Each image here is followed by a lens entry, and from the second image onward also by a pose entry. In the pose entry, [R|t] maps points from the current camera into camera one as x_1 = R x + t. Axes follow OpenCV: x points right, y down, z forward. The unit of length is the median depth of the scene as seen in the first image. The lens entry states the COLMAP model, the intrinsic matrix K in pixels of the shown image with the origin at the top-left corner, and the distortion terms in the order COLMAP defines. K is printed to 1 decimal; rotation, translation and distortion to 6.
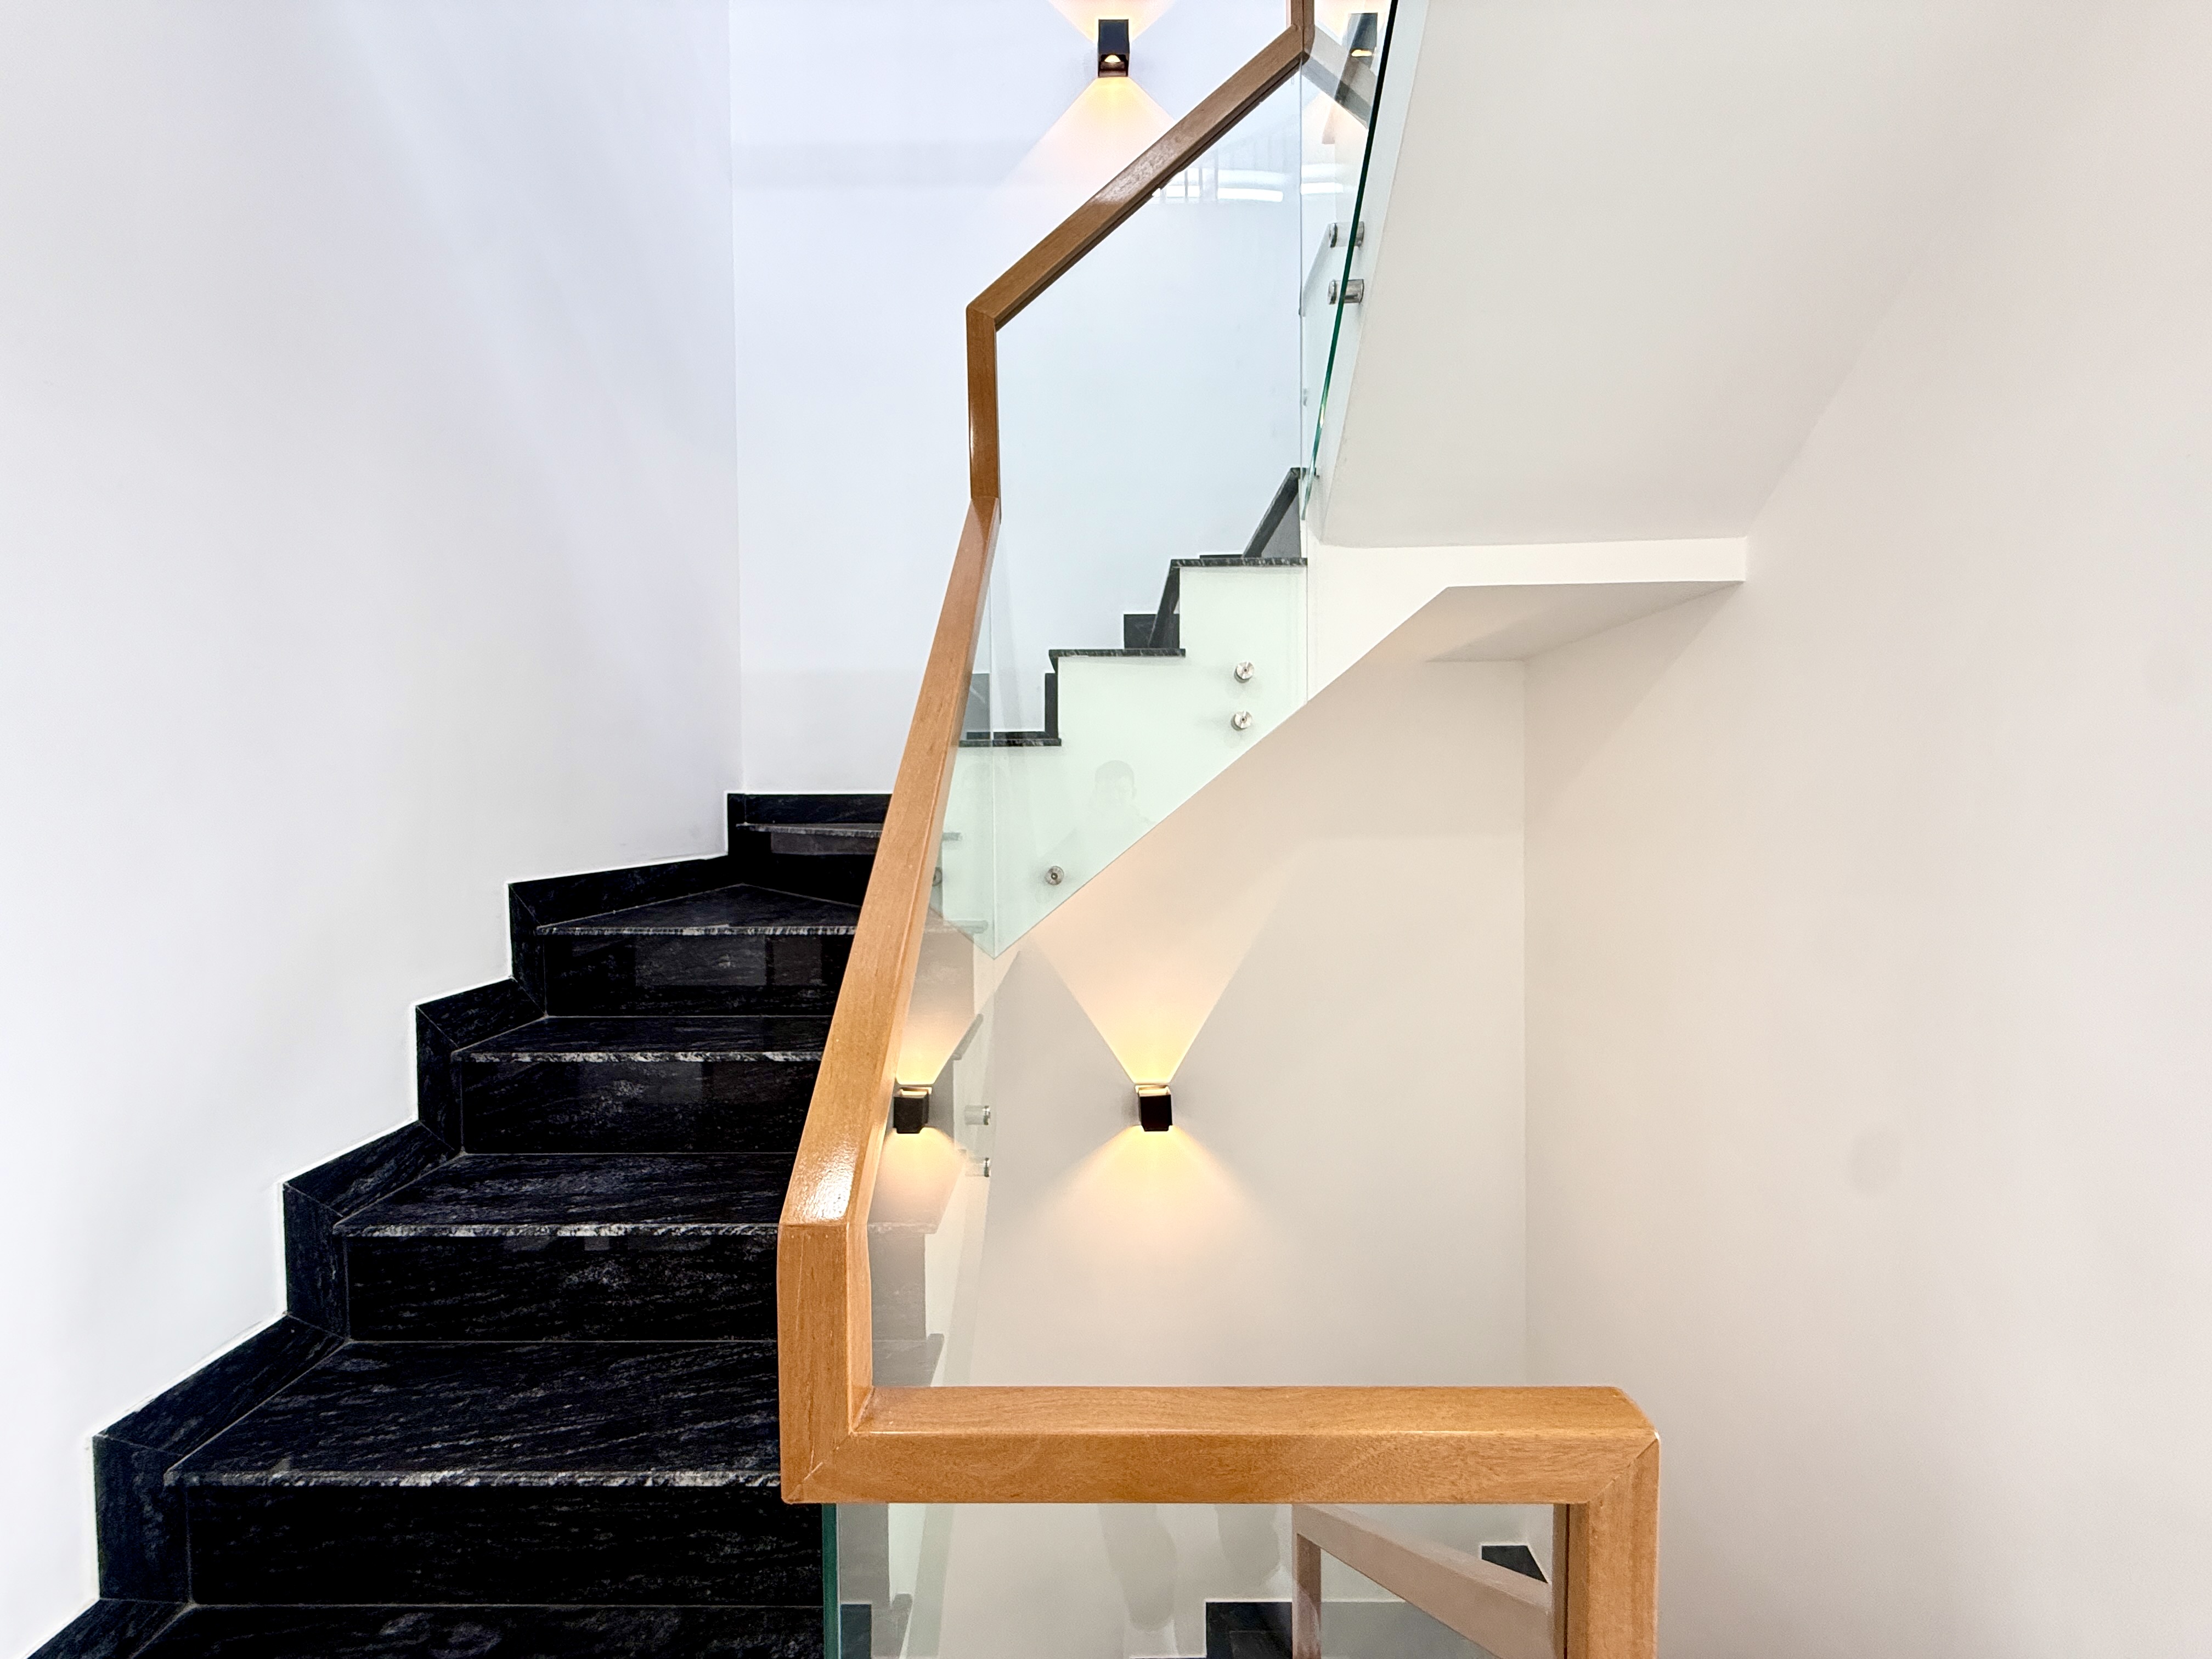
lens RADIAL K [[879.7, 0, 1098.1], [0, 879.7, 829.8], [0, 0, 1]] dist [-0.001495, 0.000464]
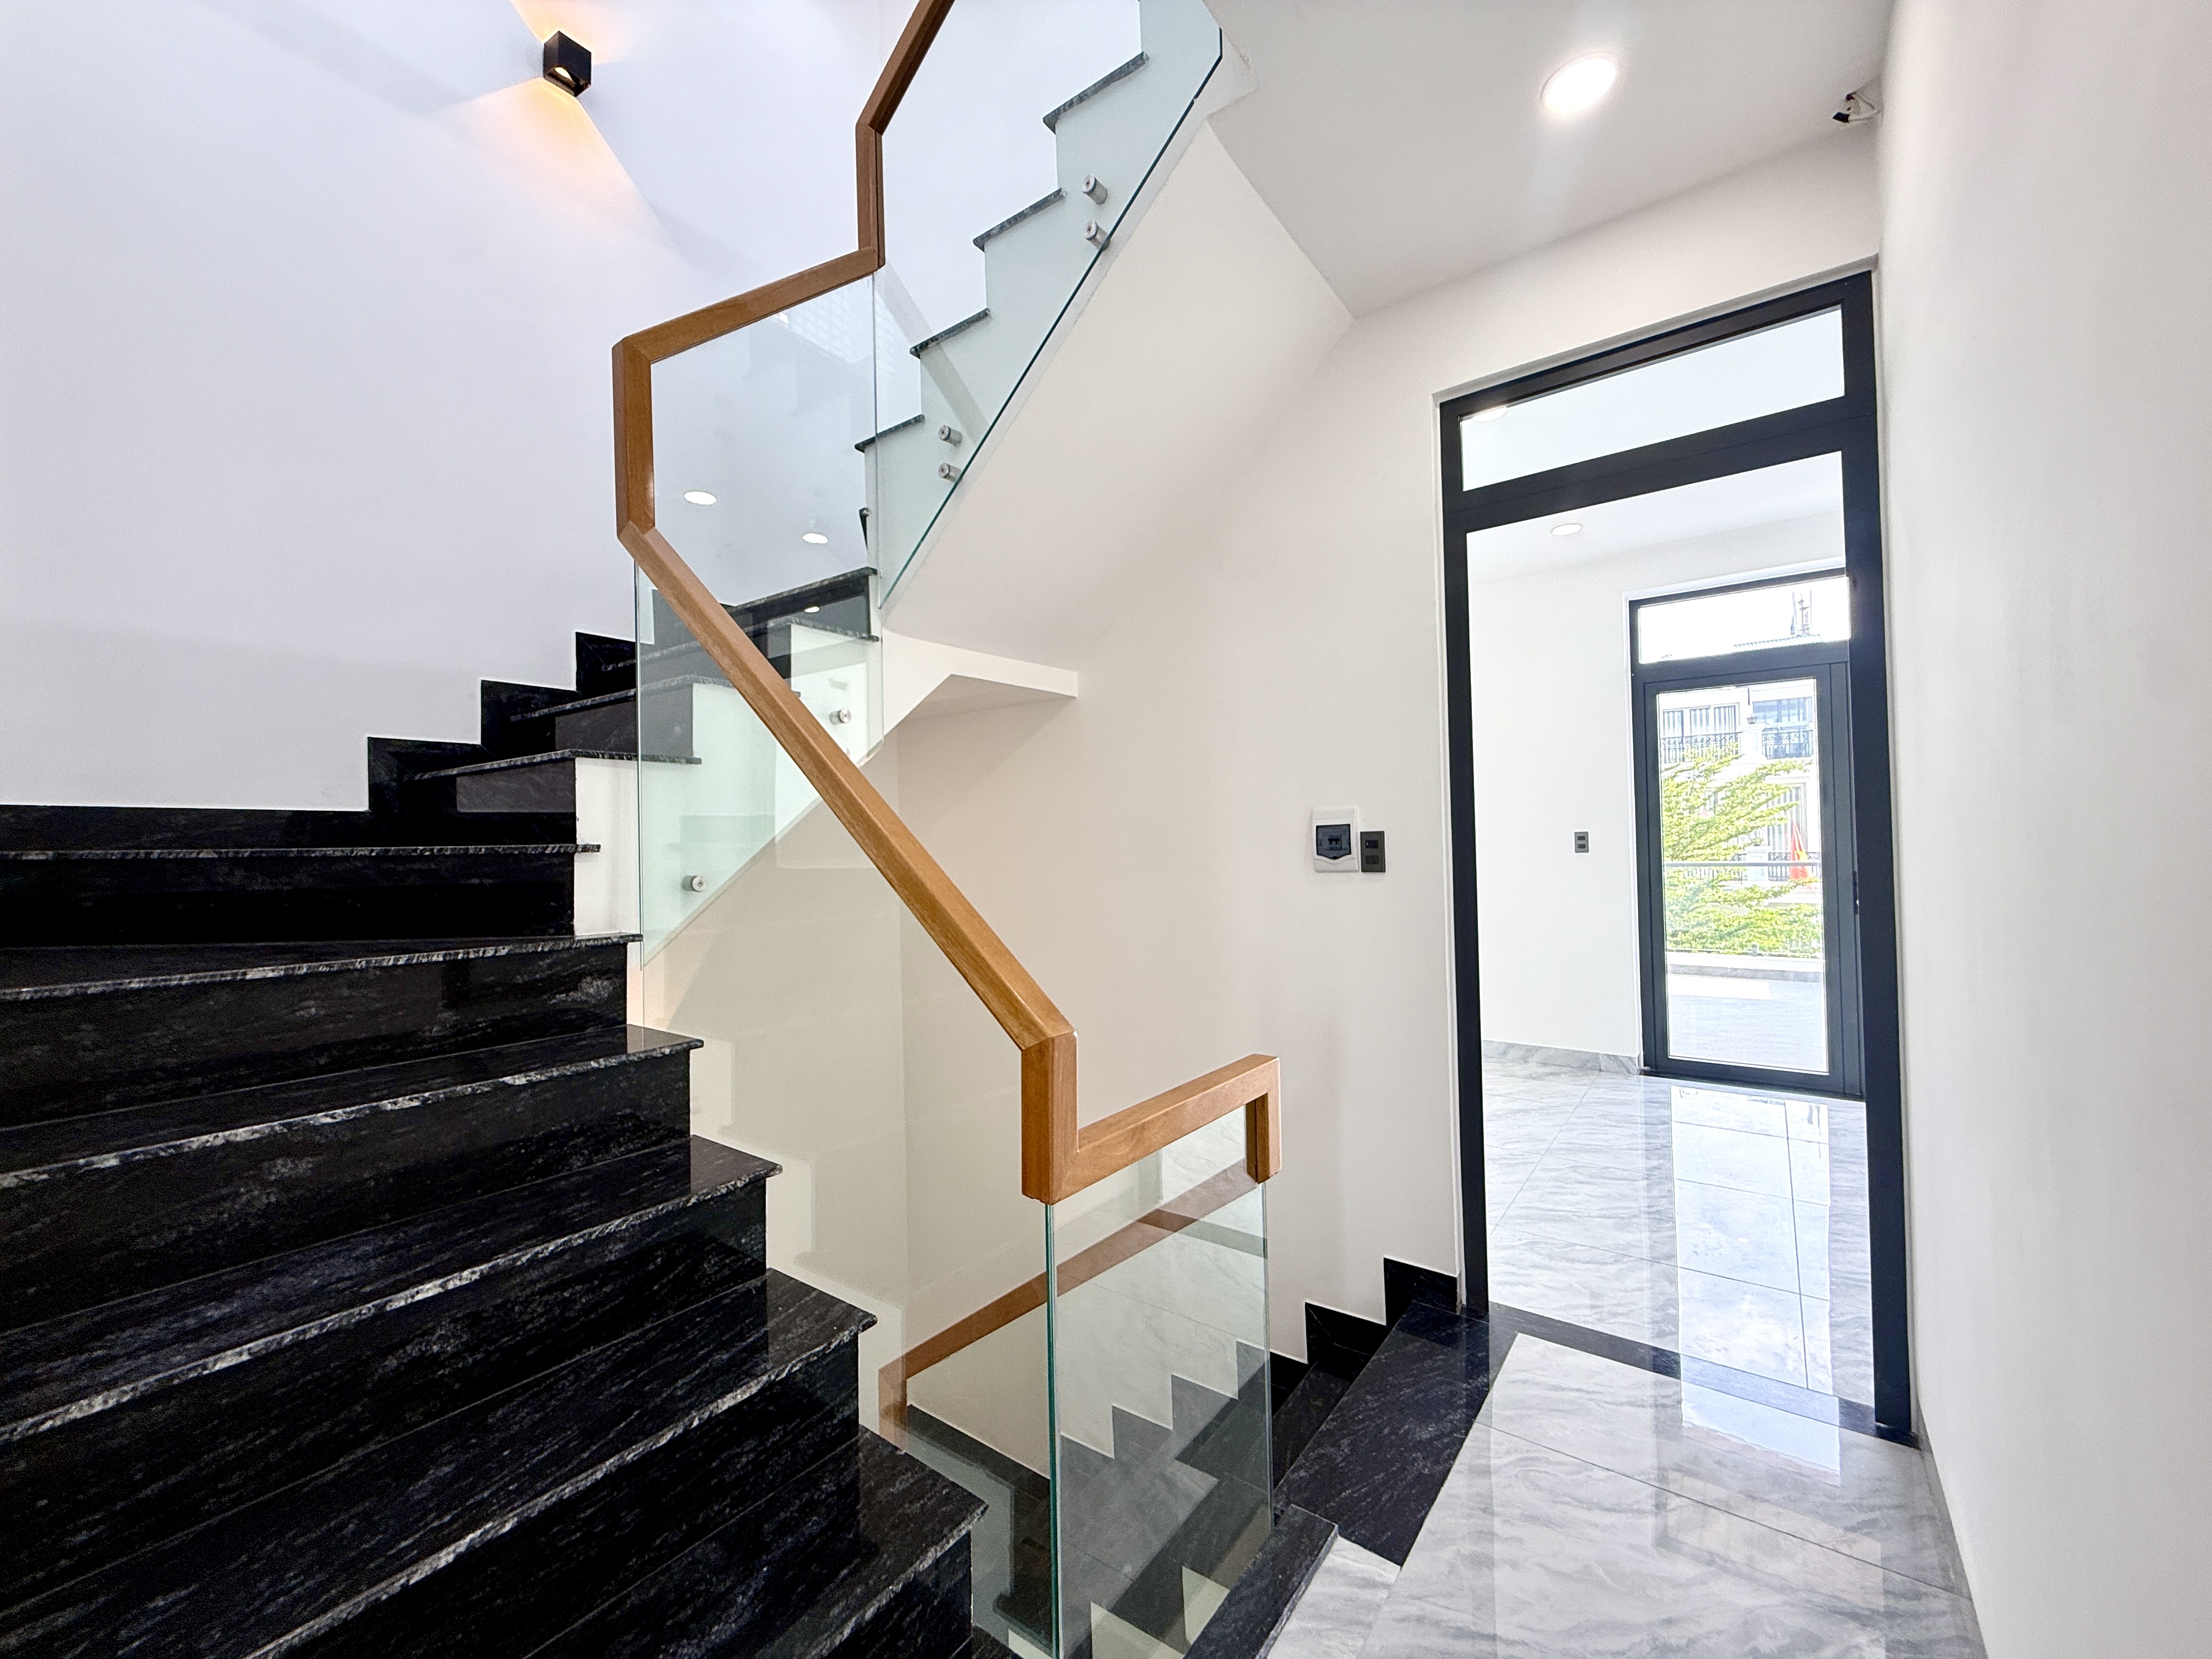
lens RADIAL K [[879.7, 0, 1098.1], [0, 879.7, 829.8], [0, 0, 1]] dist [-0.001495, 0.000464]
pose [[0.594925, 0.011288, 0.803702, -0.865628], [0.031406, 0.998811, -0.037276, 0.057234], [-0.803167, 0.047418, 0.593864, -0.056196]]
